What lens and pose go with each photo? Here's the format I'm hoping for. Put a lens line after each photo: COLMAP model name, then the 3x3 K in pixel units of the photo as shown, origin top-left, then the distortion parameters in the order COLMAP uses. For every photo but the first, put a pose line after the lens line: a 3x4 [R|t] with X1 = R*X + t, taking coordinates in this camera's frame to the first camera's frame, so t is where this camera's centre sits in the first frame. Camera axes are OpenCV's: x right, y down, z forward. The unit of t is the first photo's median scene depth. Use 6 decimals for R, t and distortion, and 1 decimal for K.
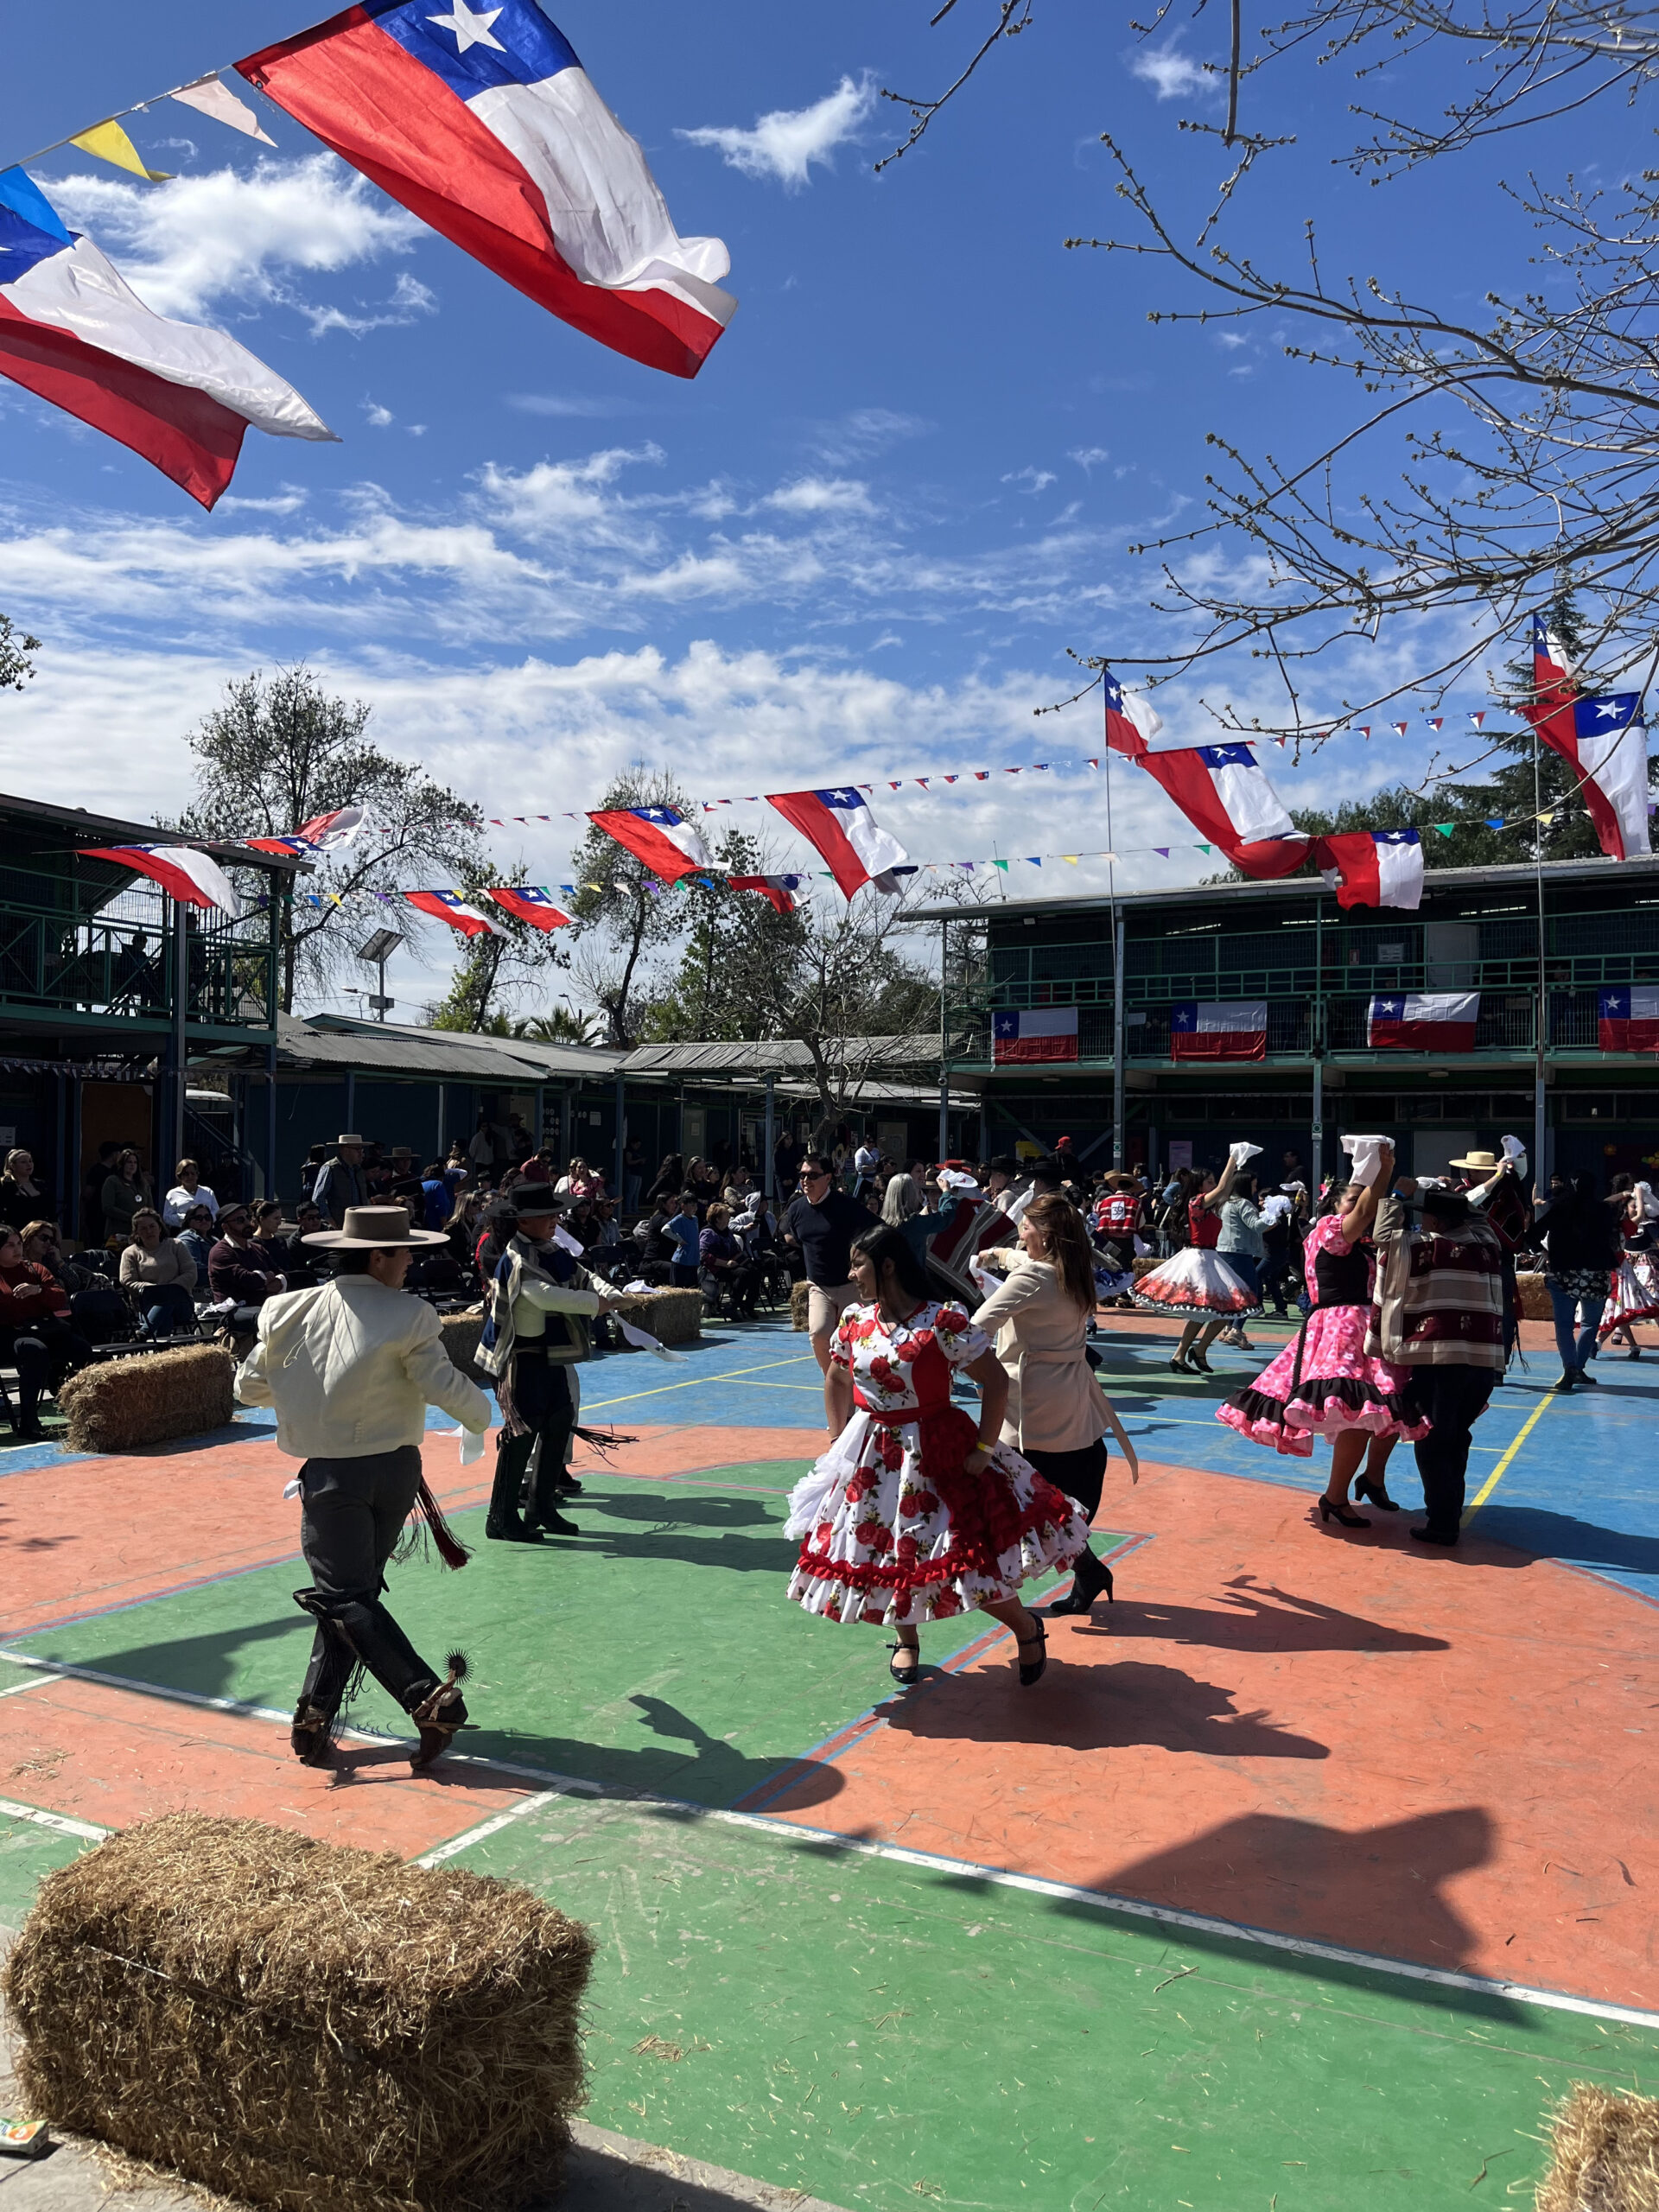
lens RADIAL K [[1703.5, 0, 753.1], [0, 1703.5, 1151.4], [0, 0, 1]] dist [0.042840, -0.051916]
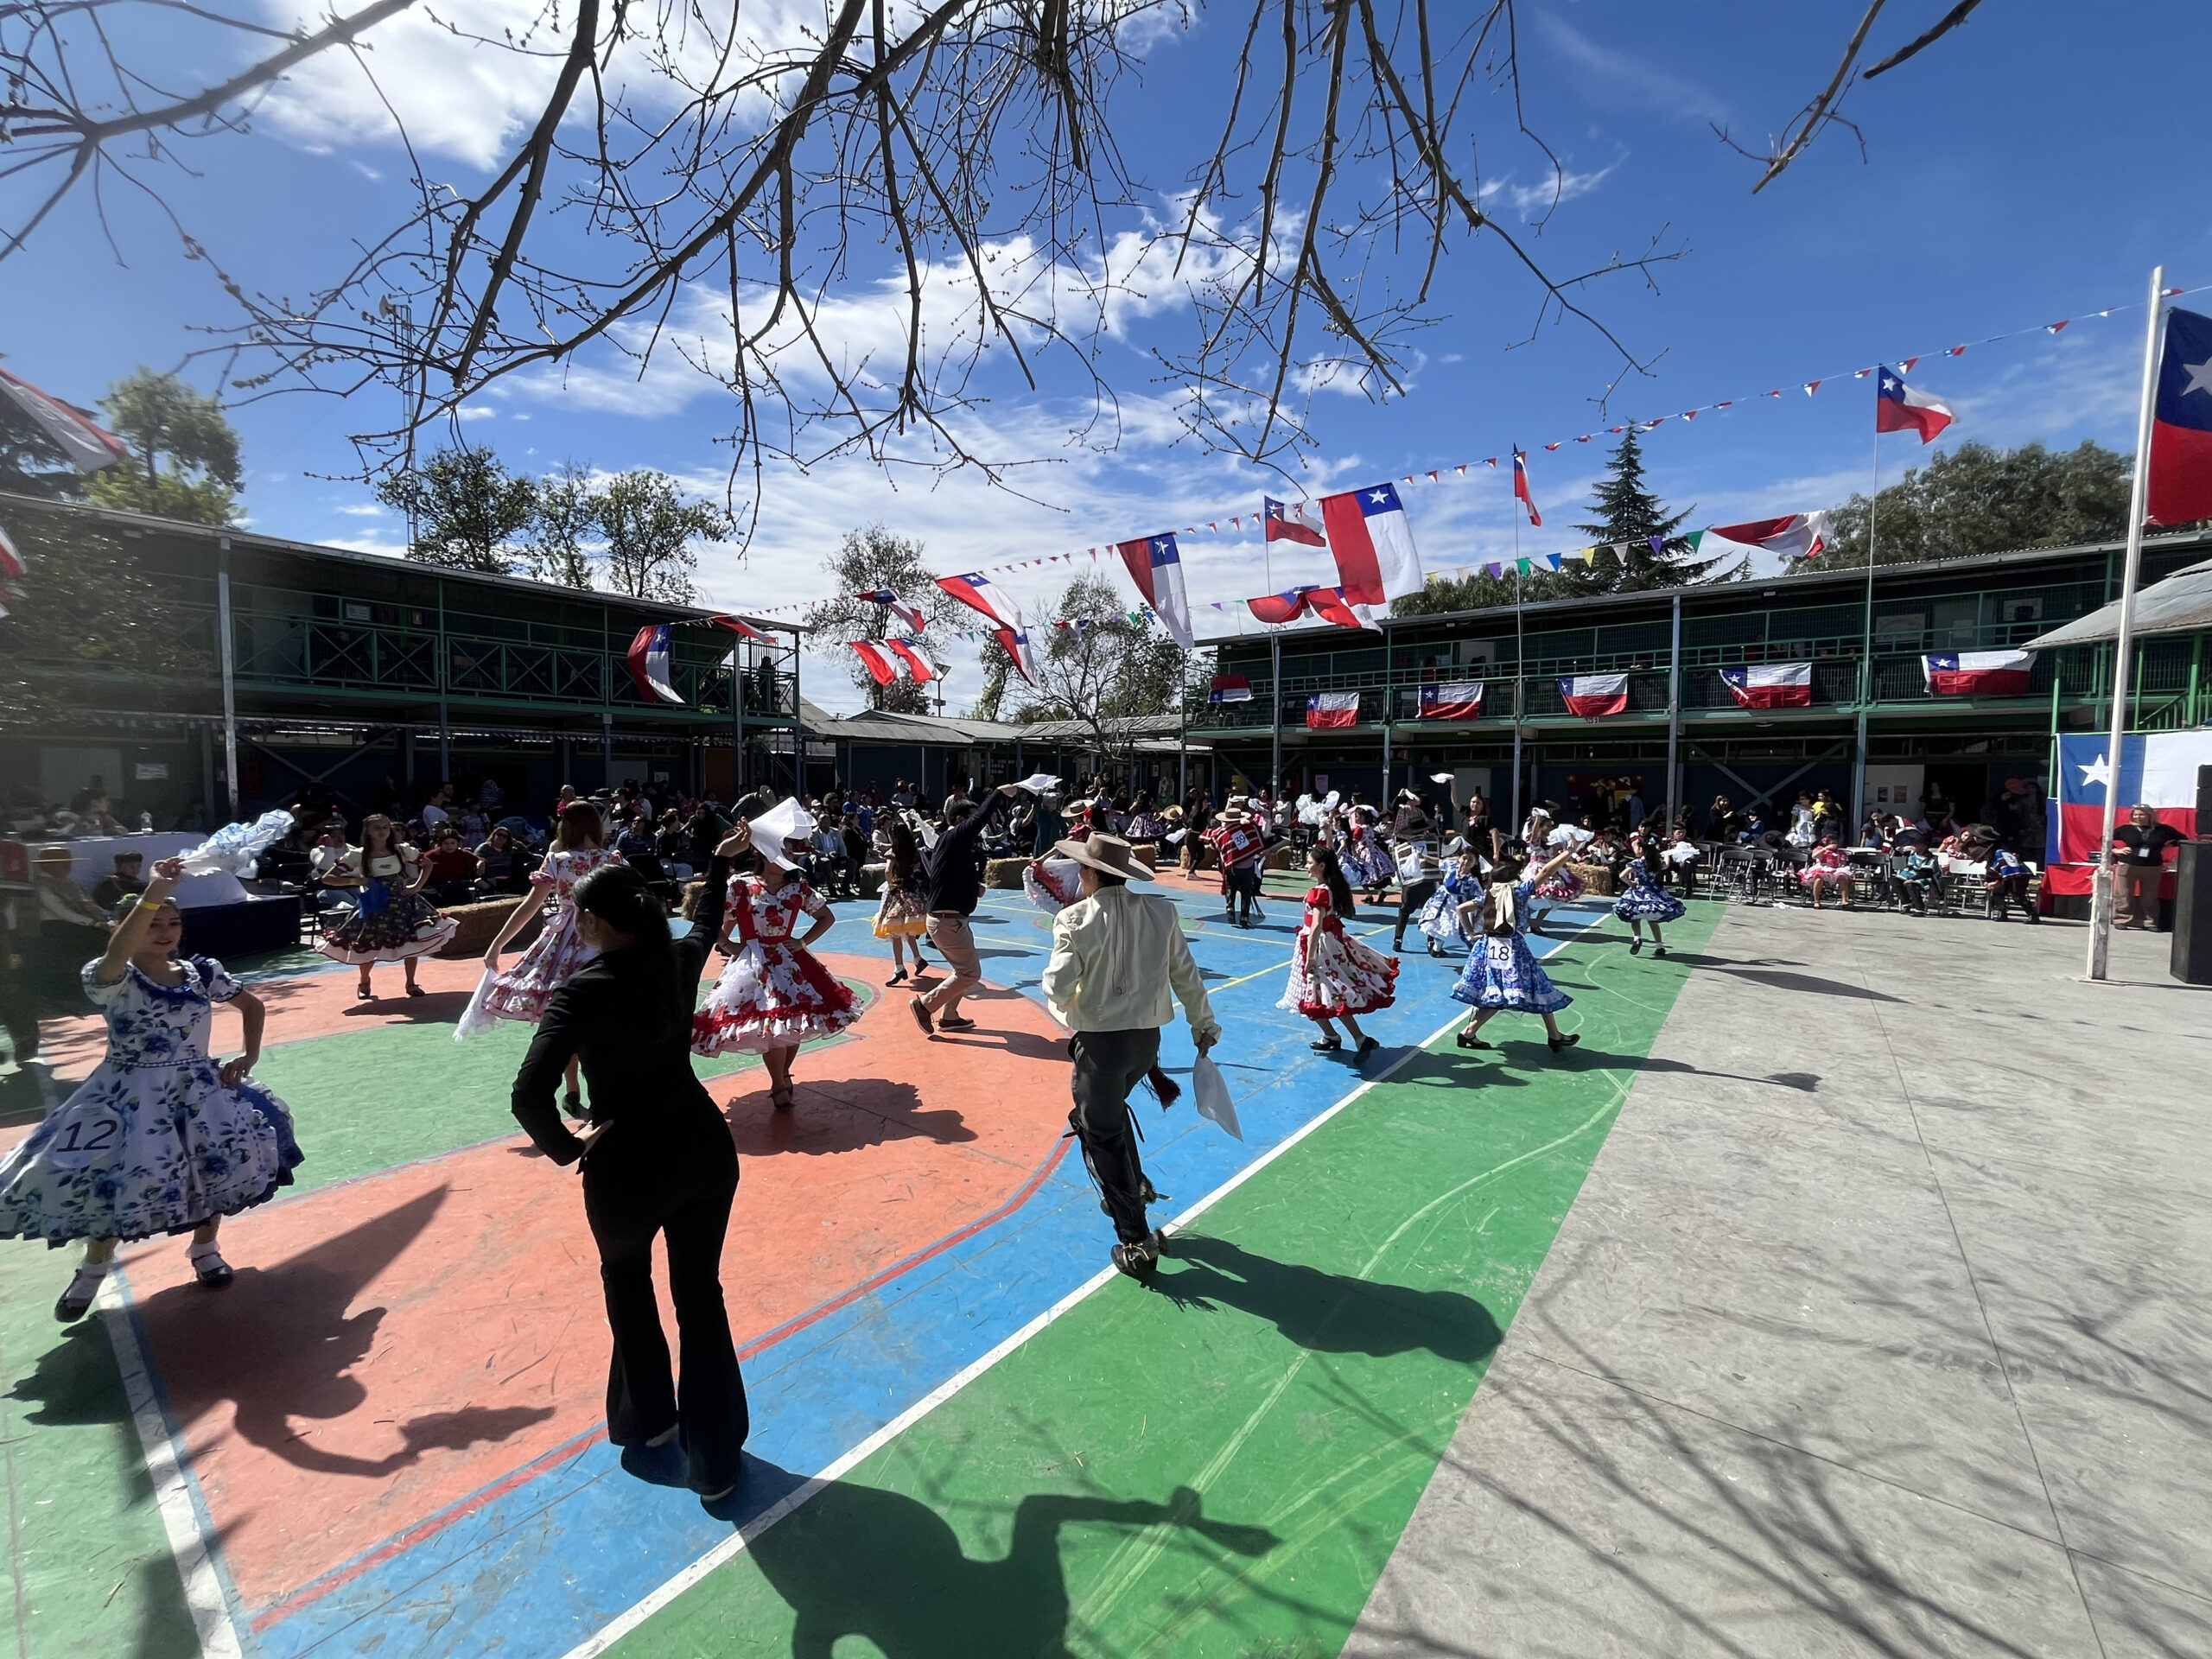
lens RADIAL K [[901.9, 0, 1103.9], [0, 901.9, 832.8], [0, 0, 1]] dist [0.001296, -0.000494]
pose [[0.986634, 0.000840, -0.162952, 0.180683], [0.008748, 0.998271, 0.058116, -0.002639], [0.162719, -0.058765, 0.984921, 0.071510]]
